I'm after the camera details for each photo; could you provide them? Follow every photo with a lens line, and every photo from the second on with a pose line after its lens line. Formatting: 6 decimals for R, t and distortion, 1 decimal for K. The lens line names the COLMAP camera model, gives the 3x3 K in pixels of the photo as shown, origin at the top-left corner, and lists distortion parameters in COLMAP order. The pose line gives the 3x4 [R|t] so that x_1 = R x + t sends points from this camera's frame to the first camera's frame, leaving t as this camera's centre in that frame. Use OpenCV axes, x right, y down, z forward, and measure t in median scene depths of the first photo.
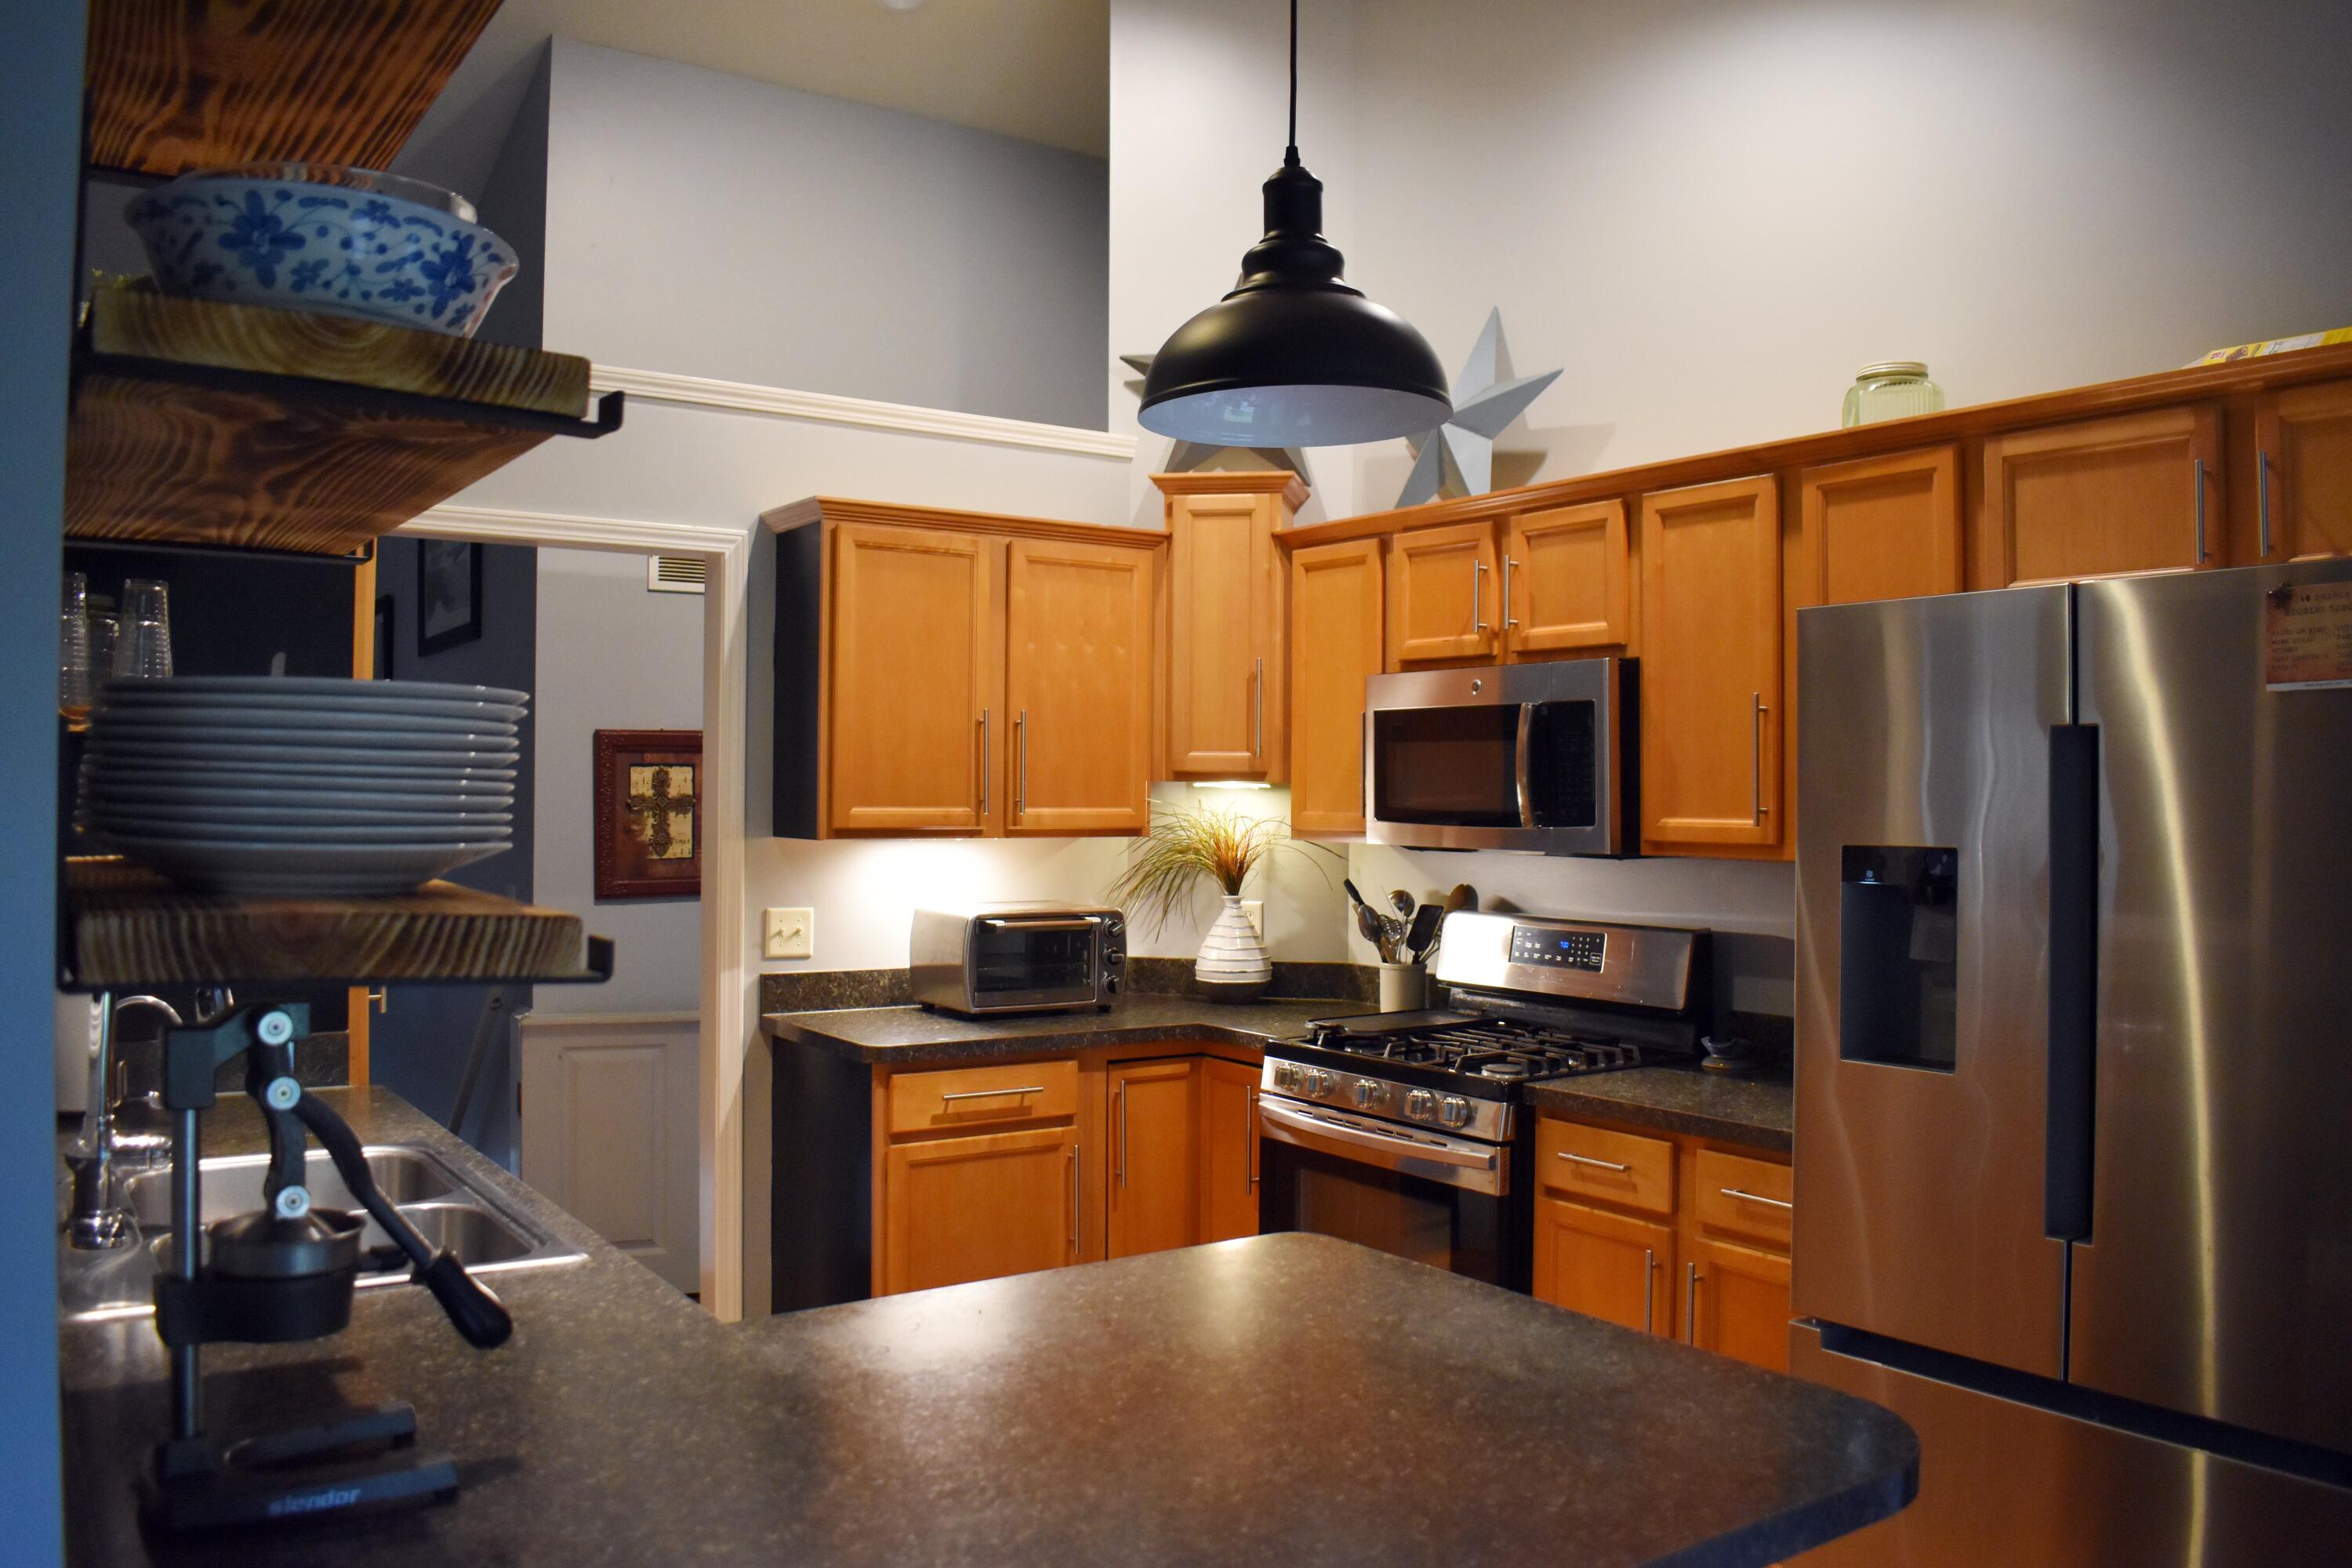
lens RADIAL K [[1833.4, 0, 1176.0], [0, 1833.4, 784.0], [0, 0, 1]] dist [-0.092839, -0.002281]
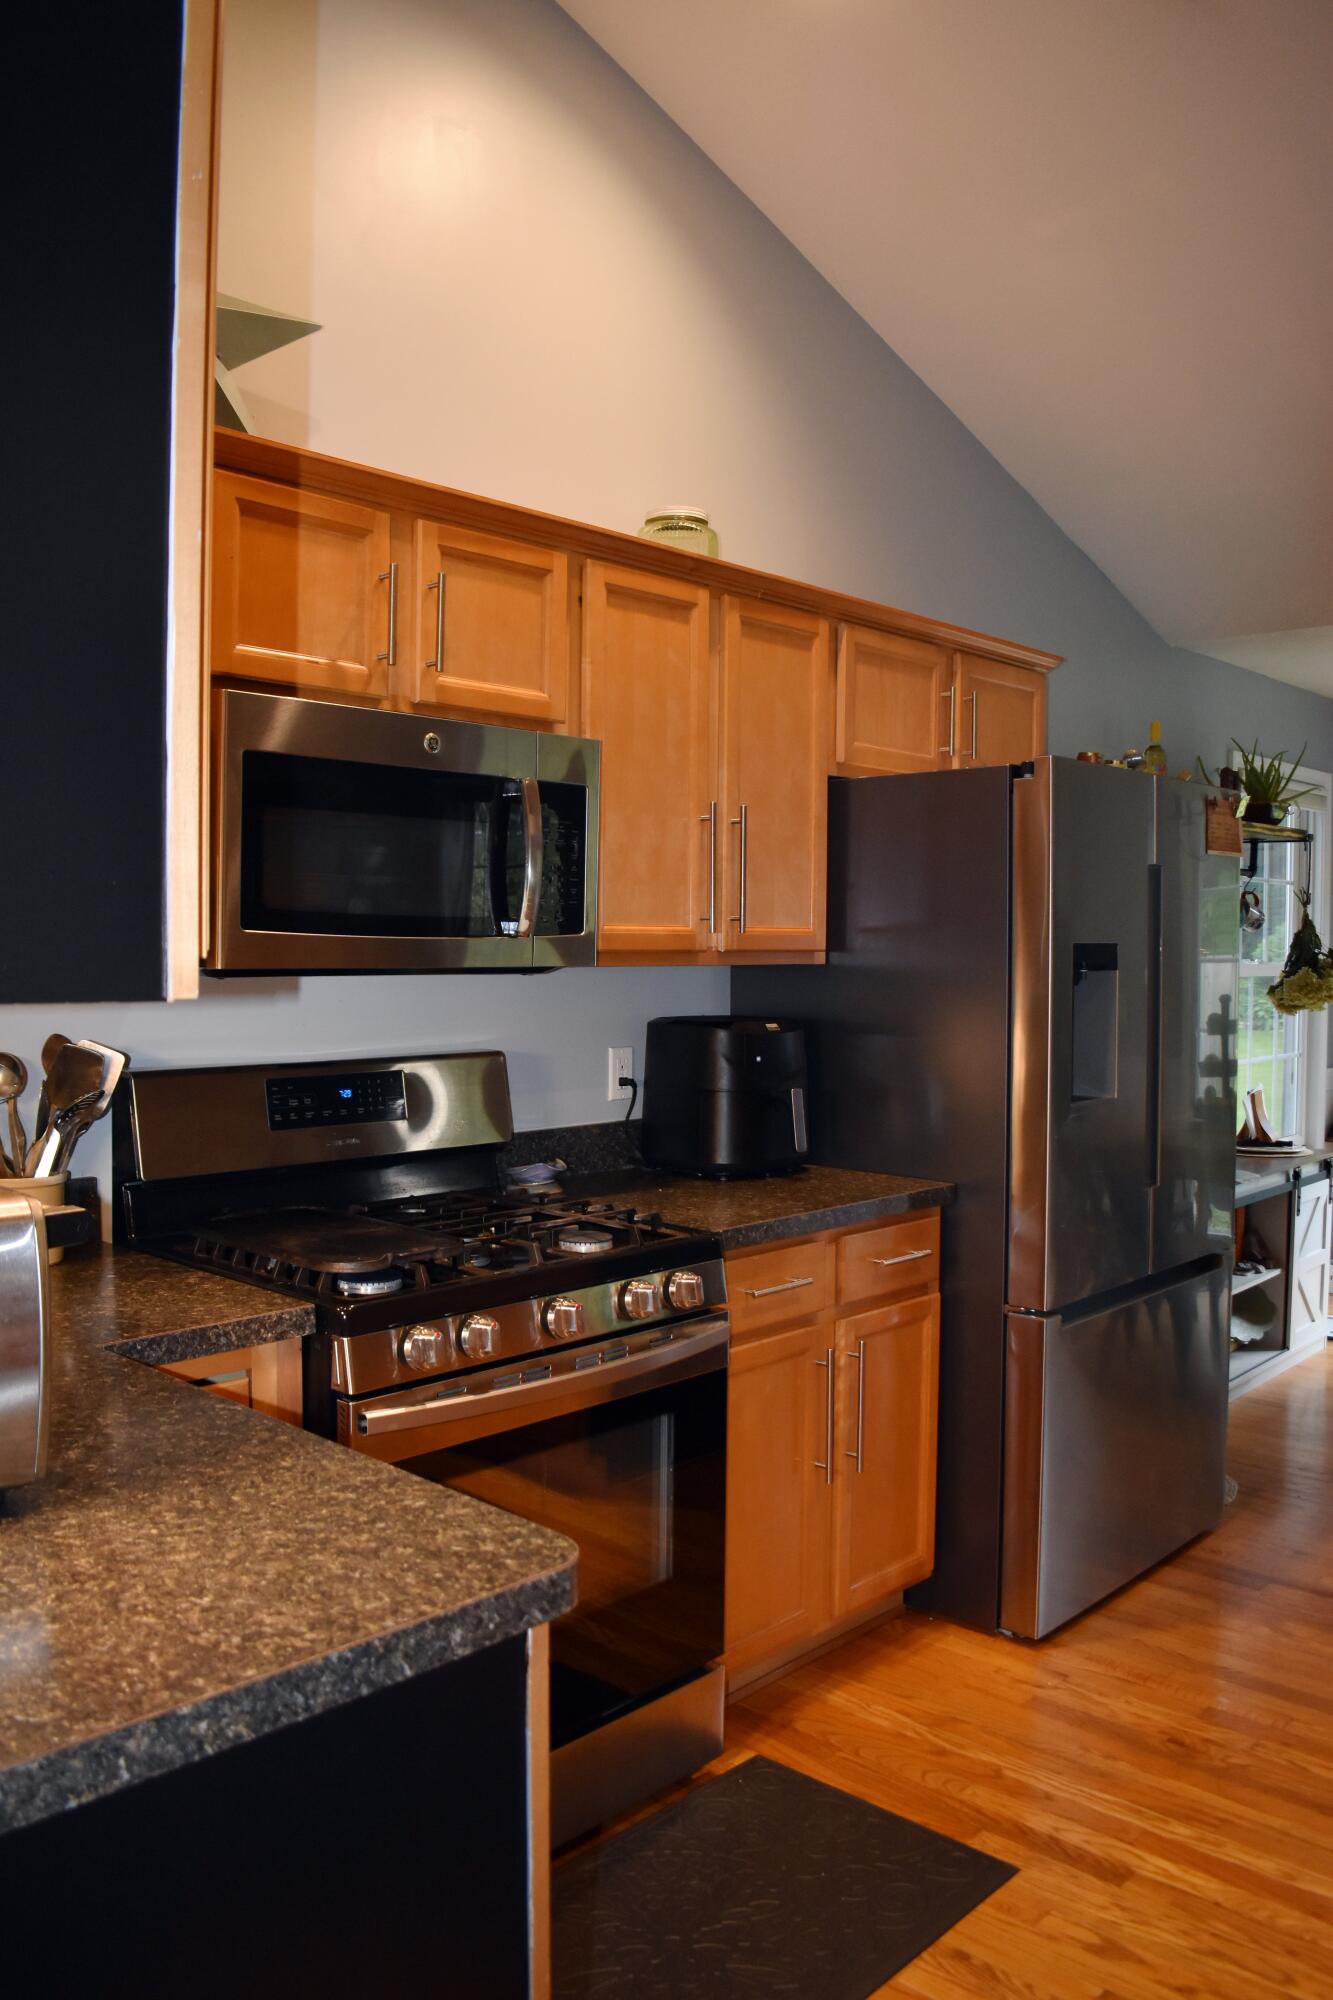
lens RADIAL K [[1559.0, 0, 666.5], [0, 1559.0, 1000.0], [0, 0, 1]] dist [-0.092839, -0.002281]
pose [[-0.203186, -0.044578, 0.978125, -0.499360], [-0.014274, 0.998992, 0.042564, 0.022938], [-0.979036, -0.005313, -0.203618, 1.124517]]
